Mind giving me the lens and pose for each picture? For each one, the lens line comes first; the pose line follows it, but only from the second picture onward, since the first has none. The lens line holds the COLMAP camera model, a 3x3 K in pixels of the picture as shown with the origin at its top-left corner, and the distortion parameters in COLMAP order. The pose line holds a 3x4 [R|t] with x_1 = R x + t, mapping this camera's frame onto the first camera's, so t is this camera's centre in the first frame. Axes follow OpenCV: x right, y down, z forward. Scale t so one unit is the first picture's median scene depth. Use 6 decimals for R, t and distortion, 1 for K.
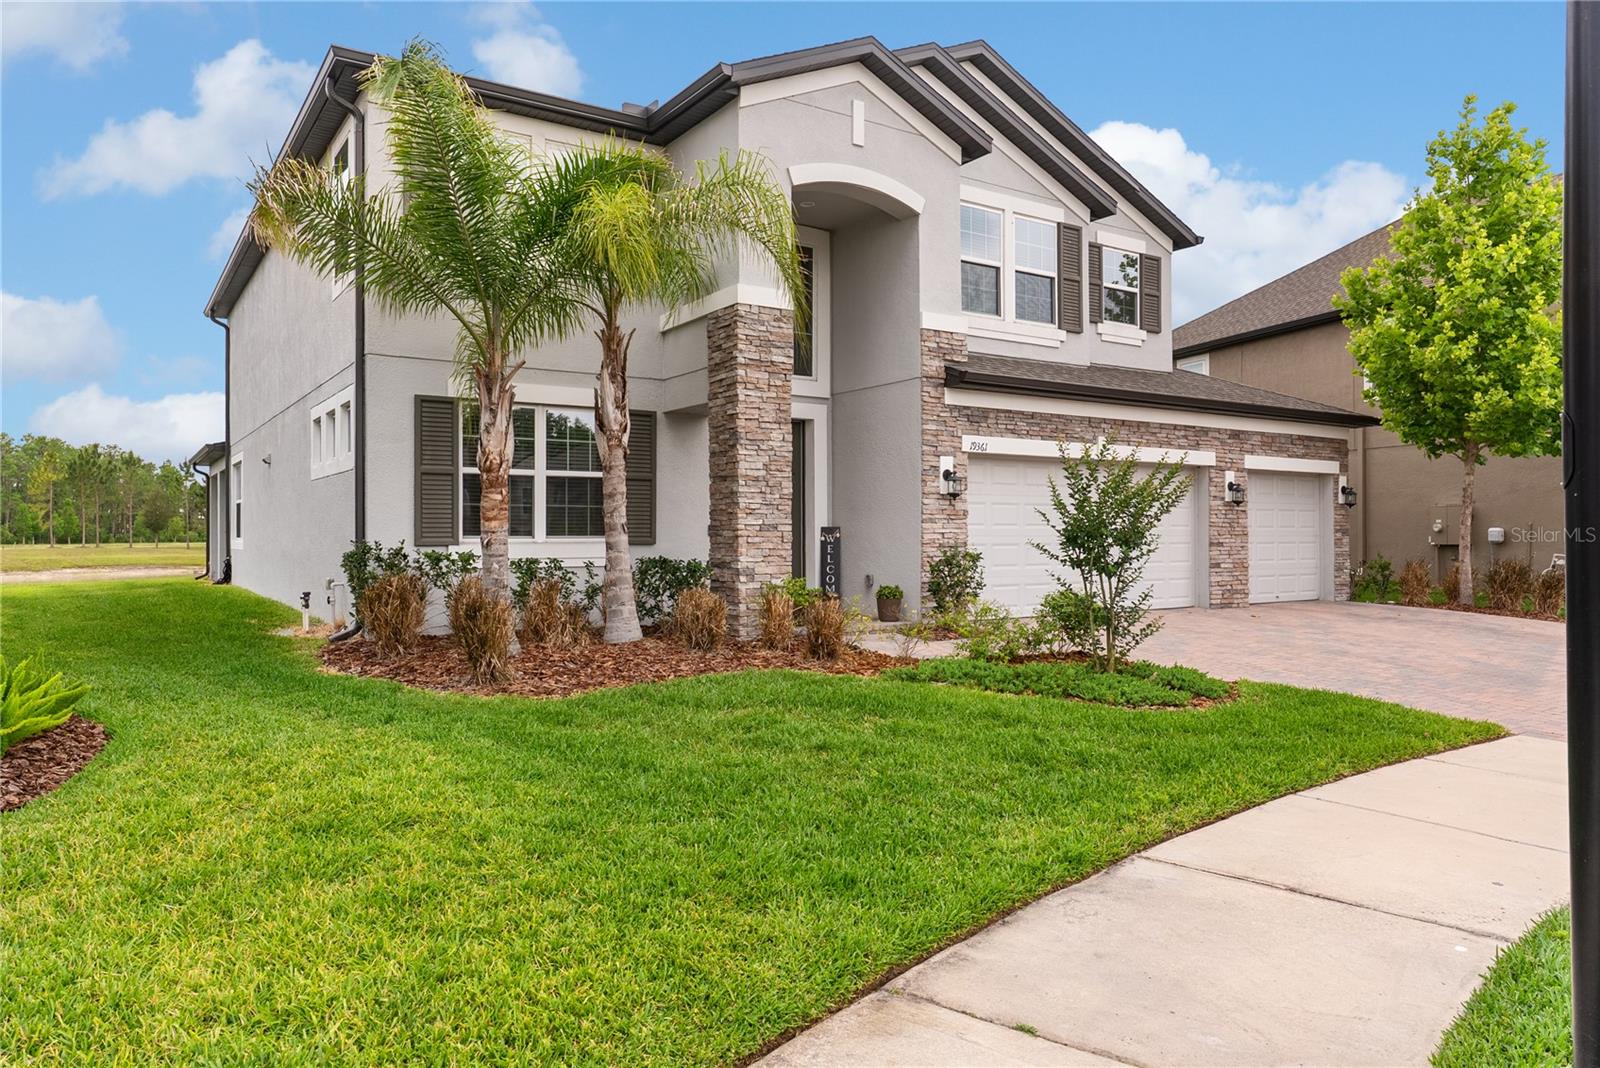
lens RADIAL K [[1056.9, 0, 803.7], [0, 1056.9, 511.3], [0, 0, 1]] dist [0.031892, -0.000401]
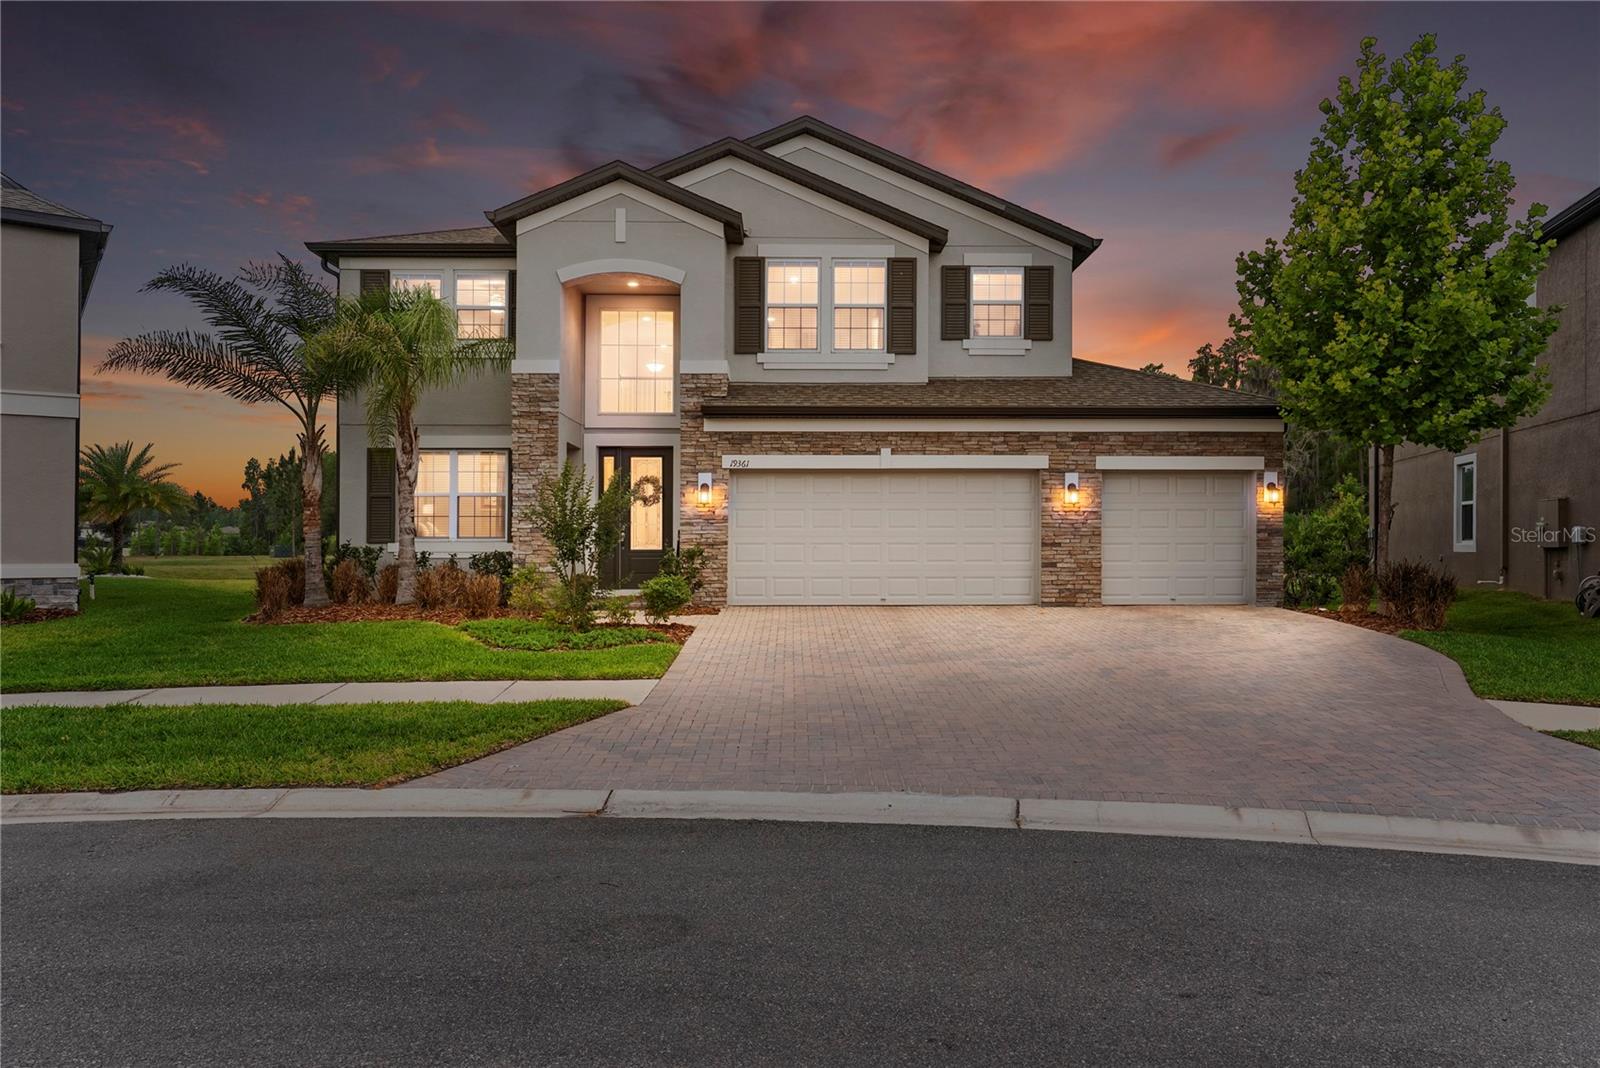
lens RADIAL K [[1134.8, 0, 845.9], [0, 1134.8, 536.3], [0, 0, 1]] dist [0.031482, 0.001002]
pose [[0.844848, -0.006582, -0.534966, 0.975133], [0.012325, 0.999898, 0.007162, 0.015268], [0.534865, -0.012644, 0.844843, -0.051685]]
